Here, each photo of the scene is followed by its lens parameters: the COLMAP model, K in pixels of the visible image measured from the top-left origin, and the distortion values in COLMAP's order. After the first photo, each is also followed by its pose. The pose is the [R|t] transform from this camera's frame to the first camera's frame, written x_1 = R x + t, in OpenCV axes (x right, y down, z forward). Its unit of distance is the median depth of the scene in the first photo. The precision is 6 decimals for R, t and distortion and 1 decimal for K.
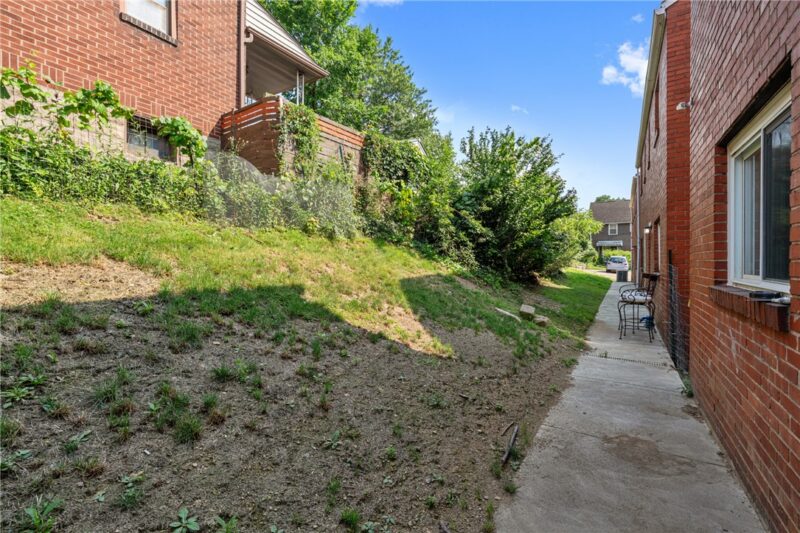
lens RADIAL K [[367.4, 0, 399.6], [0, 367.4, 265.4], [0, 0, 1]] dist [-0.000461, -0.000008]
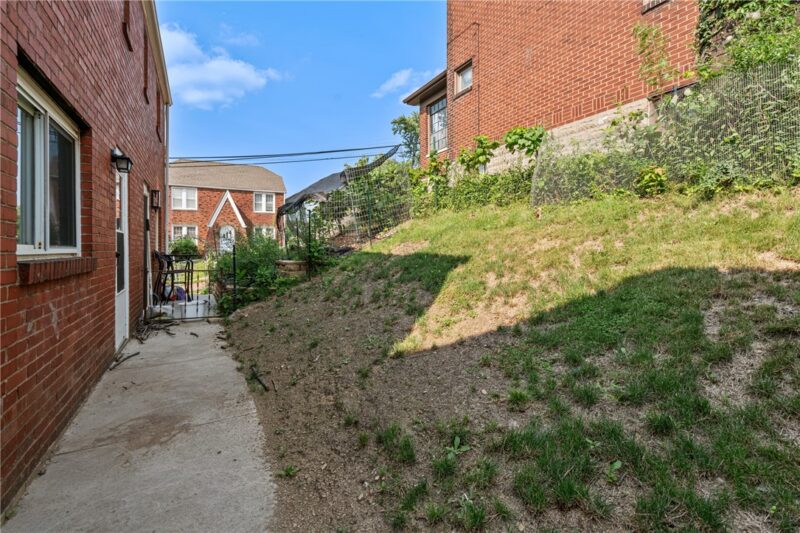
lens RADIAL K [[367.4, 0, 394.8], [0, 367.4, 248.1], [0, 0, 1]] dist [-0.000461, -0.000008]
pose [[-0.504649, 0.000697, -0.863324, 1.087621], [-0.005019, 0.999980, 0.003741, 0.023195], [0.863310, 0.006221, -0.504636, 1.903906]]
